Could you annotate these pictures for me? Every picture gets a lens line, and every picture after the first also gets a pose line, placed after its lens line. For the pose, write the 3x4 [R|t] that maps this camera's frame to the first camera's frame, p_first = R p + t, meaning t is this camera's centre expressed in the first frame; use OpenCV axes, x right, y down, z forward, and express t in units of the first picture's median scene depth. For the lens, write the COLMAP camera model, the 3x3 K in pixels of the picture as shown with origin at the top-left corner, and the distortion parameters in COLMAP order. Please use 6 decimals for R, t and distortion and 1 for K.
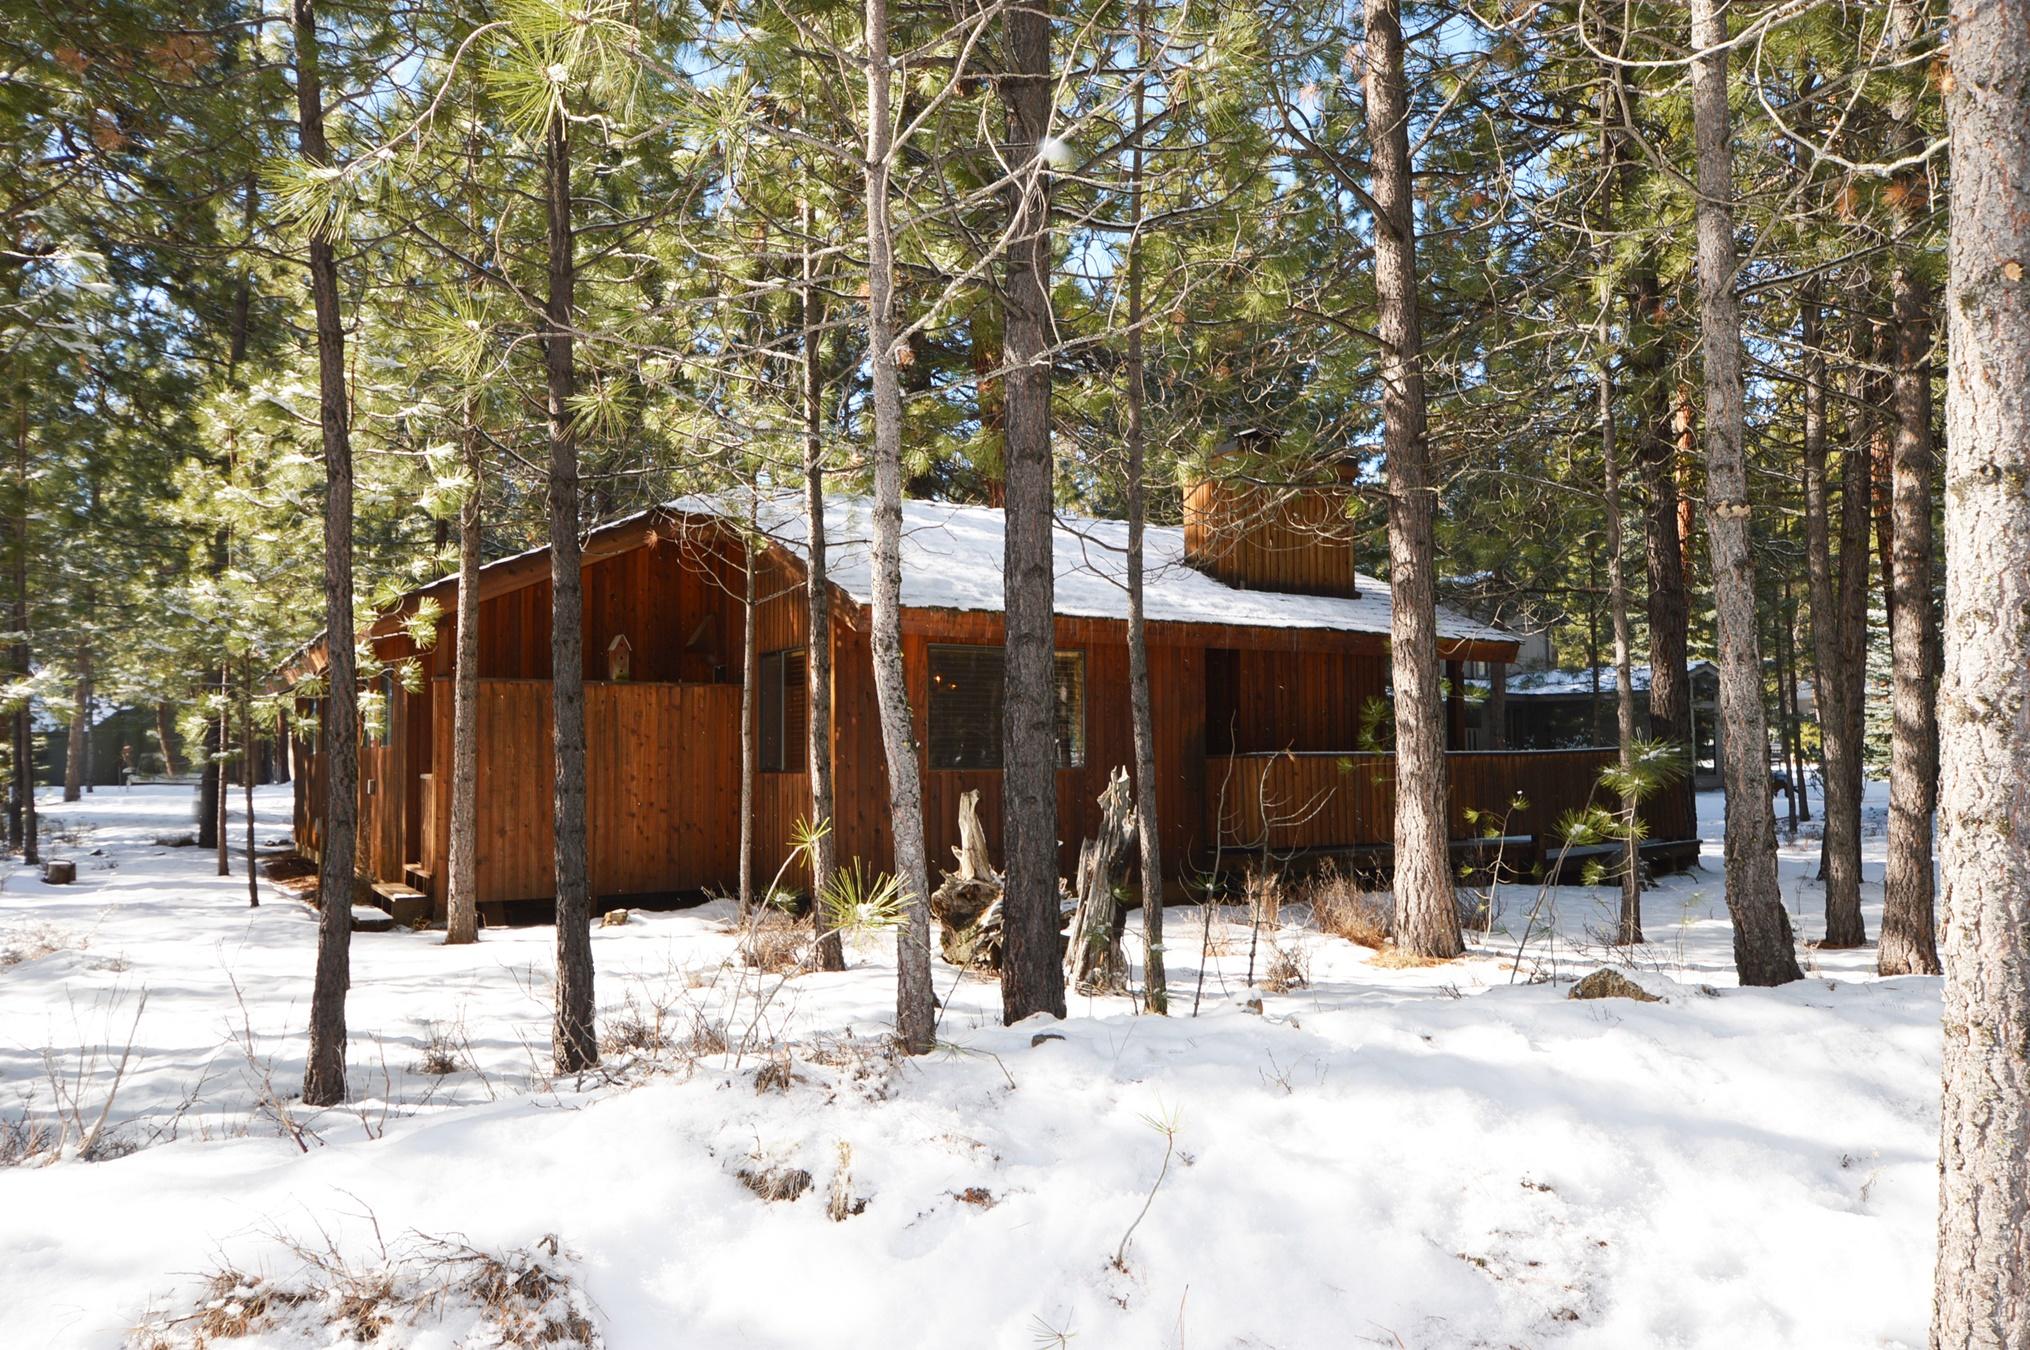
lens RADIAL K [[1403.0, 0, 1016.9], [0, 1403.0, 681.5], [0, 0, 1]] dist [0.000613, 0.000205]
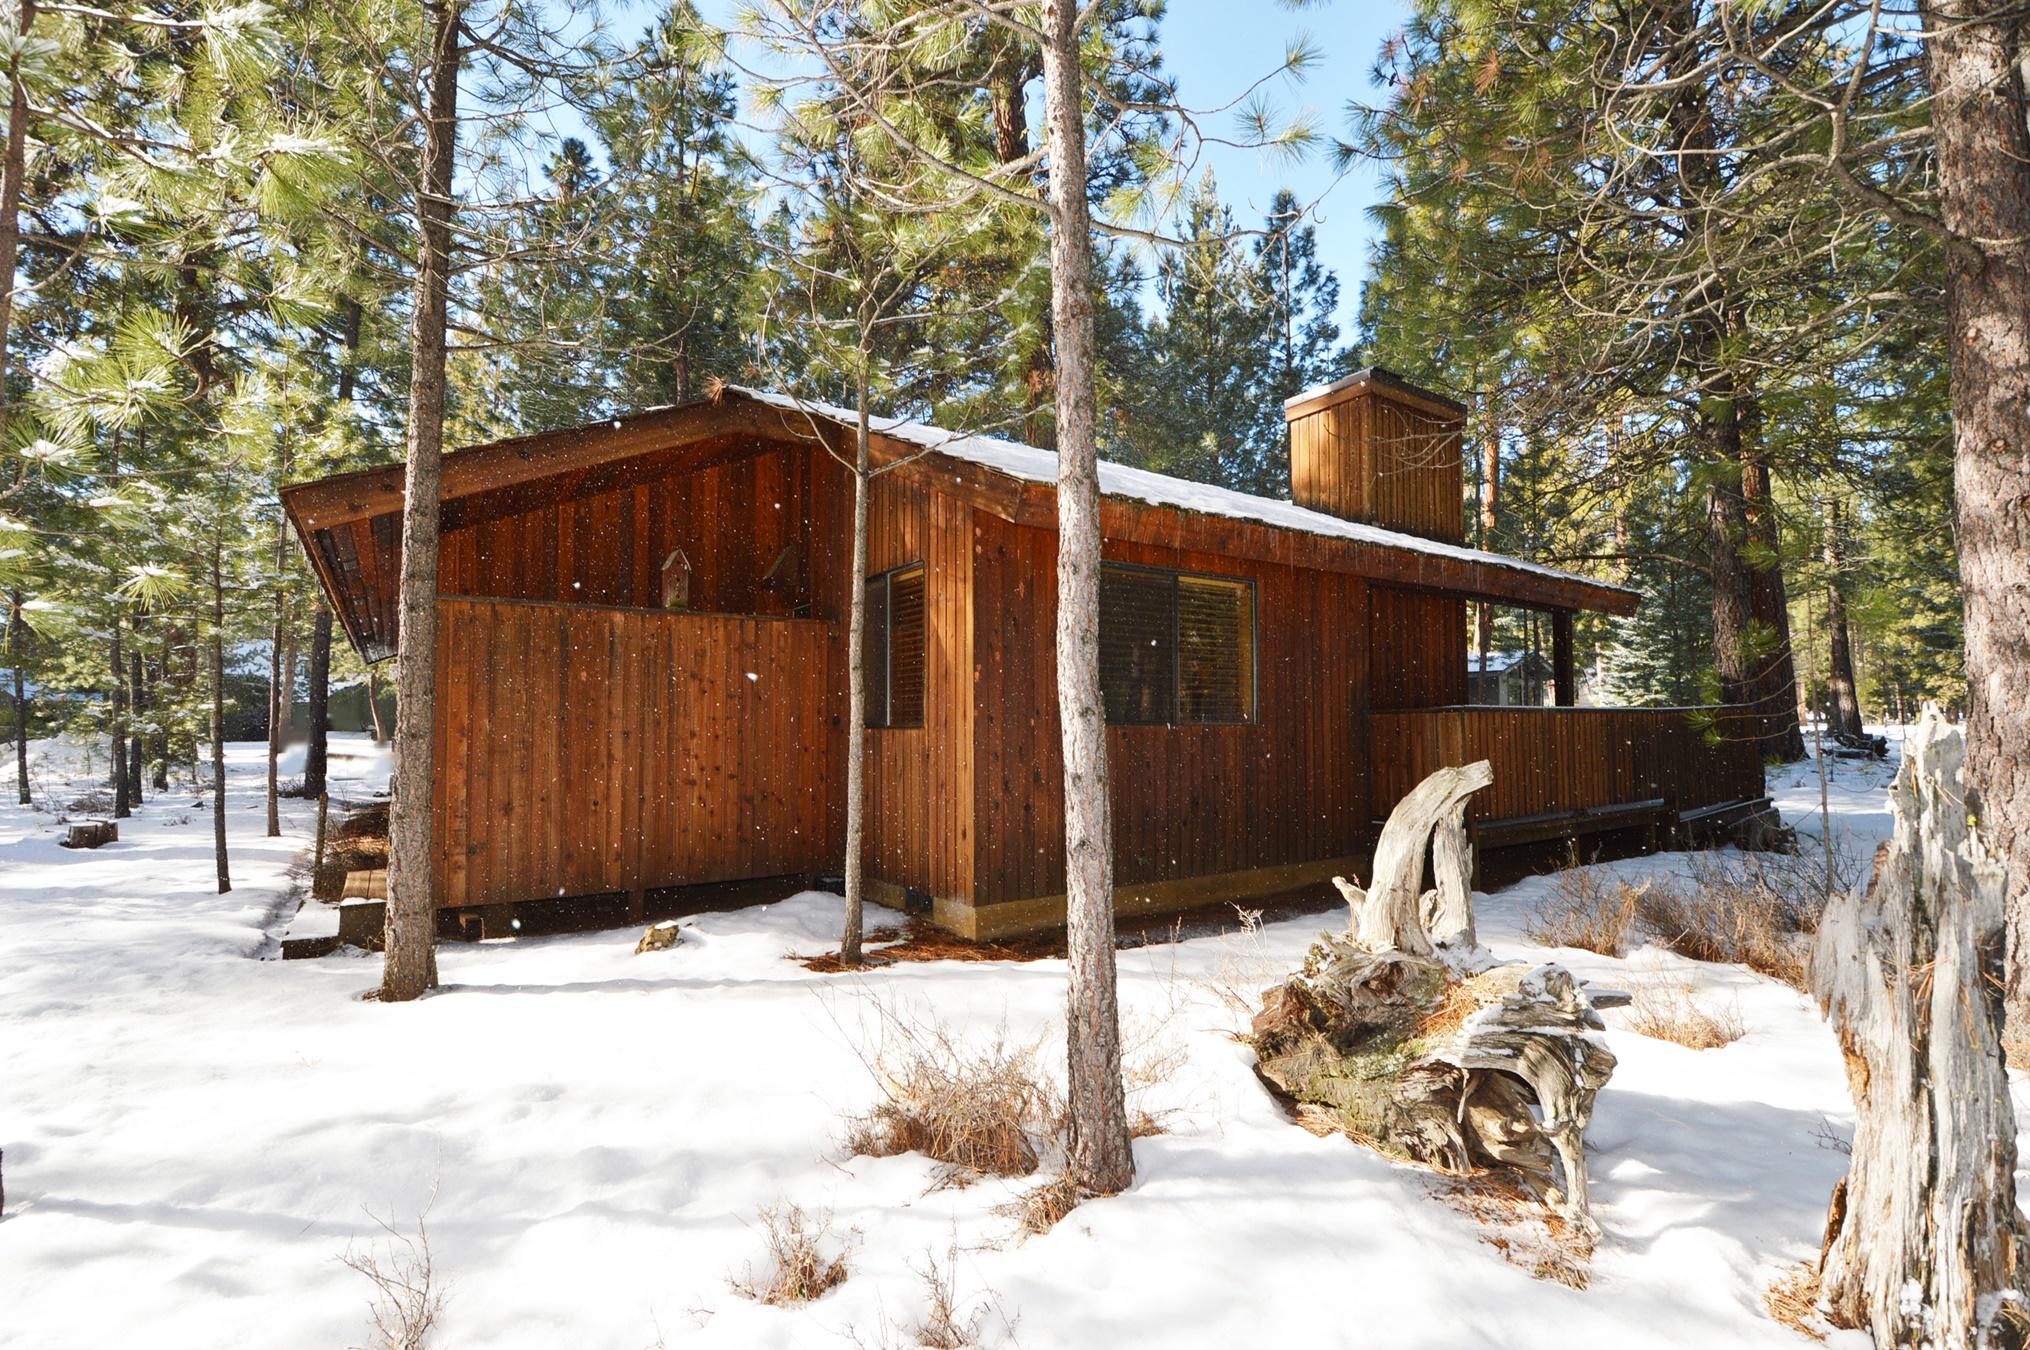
lens RADIAL K [[911.7, 0, 1011.6], [0, 911.7, 676.5], [0, 0, 1]] dist [-0.000841, -0.000106]
pose [[0.999056, 0.005463, 0.043107, -0.129728], [-0.005528, 0.999984, 0.001397, 0.037612], [-0.043099, -0.001634, 0.999069, 0.532359]]
